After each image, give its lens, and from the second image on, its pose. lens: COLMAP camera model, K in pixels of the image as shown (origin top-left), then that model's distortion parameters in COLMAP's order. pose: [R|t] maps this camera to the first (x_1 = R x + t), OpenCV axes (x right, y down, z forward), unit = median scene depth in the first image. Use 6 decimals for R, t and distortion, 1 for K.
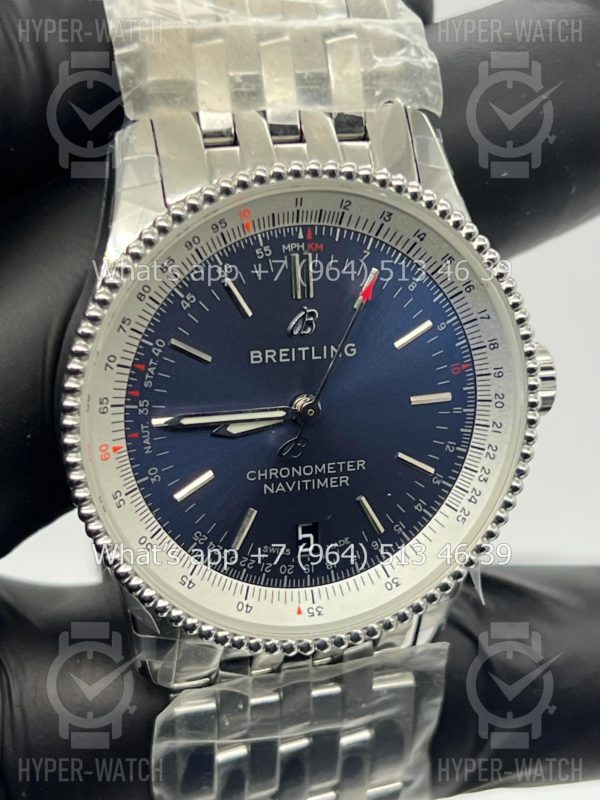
lens RADIAL K [[1874.8, 0, 300.1], [0, 1874.8, 398.6], [0, 0, 1]] dist [0.301896, 0.000000]
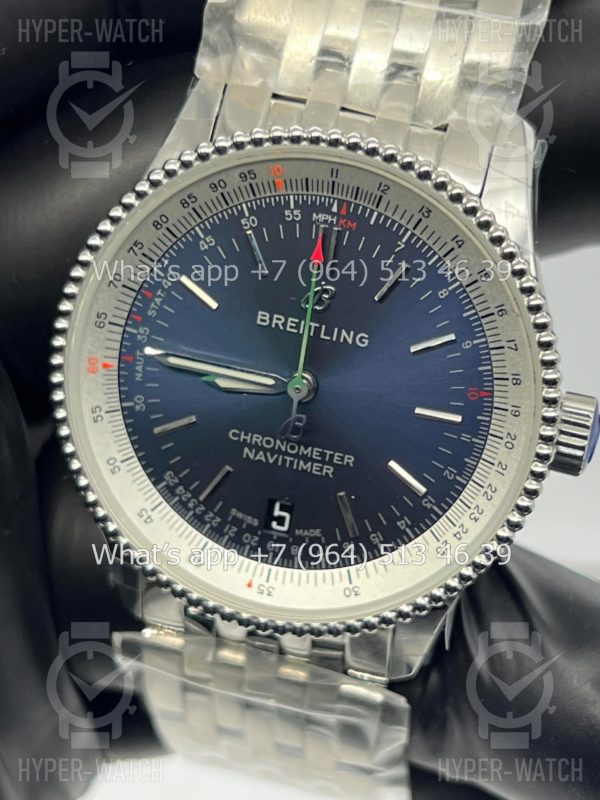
lens RADIAL K [[1874.8, 0, 299.0], [0, 1874.8, 400.9], [0, 0, 1]] dist [0.301896, 0.000000]
pose [[0.851207, 0.287011, -0.439399, 0.429934], [-0.285019, 0.955800, 0.072177, -0.056400], [0.440693, 0.063799, 0.895388, 0.136906]]
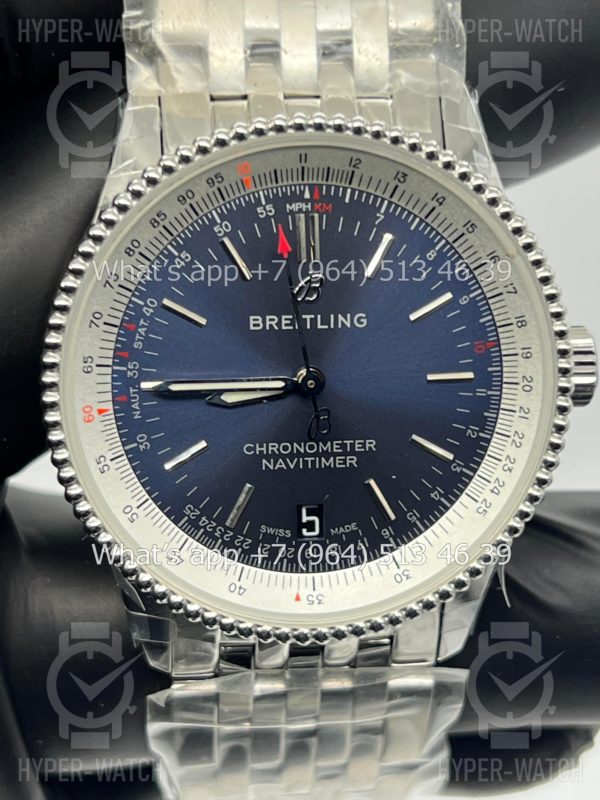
lens RADIAL K [[1874.8, 0, 294.9], [0, 1874.8, 403.0], [0, 0, 1]] dist [0.301896, 0.000000]
pose [[0.980766, 0.041951, -0.190627, 0.176268], [-0.049102, 0.998250, -0.032945, 0.047963], [0.188911, 0.041671, 0.981110, 0.078157]]
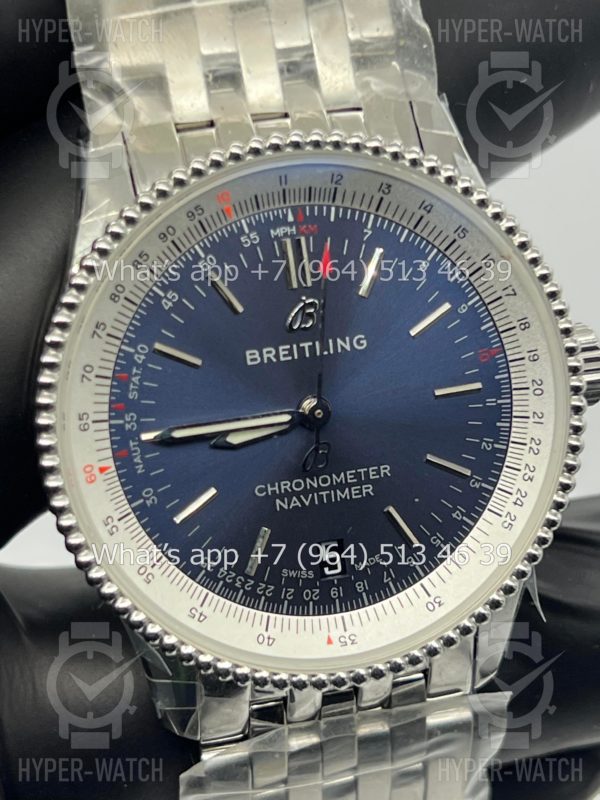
lens RADIAL K [[1874.8, 0, 297.3], [0, 1874.8, 403.6], [0, 0, 1]] dist [0.301896, 0.000000]
pose [[0.990583, -0.086190, -0.106376, 0.090494], [0.078743, 0.994267, -0.072331, 0.066088], [0.112000, 0.063273, 0.991692, 0.112635]]
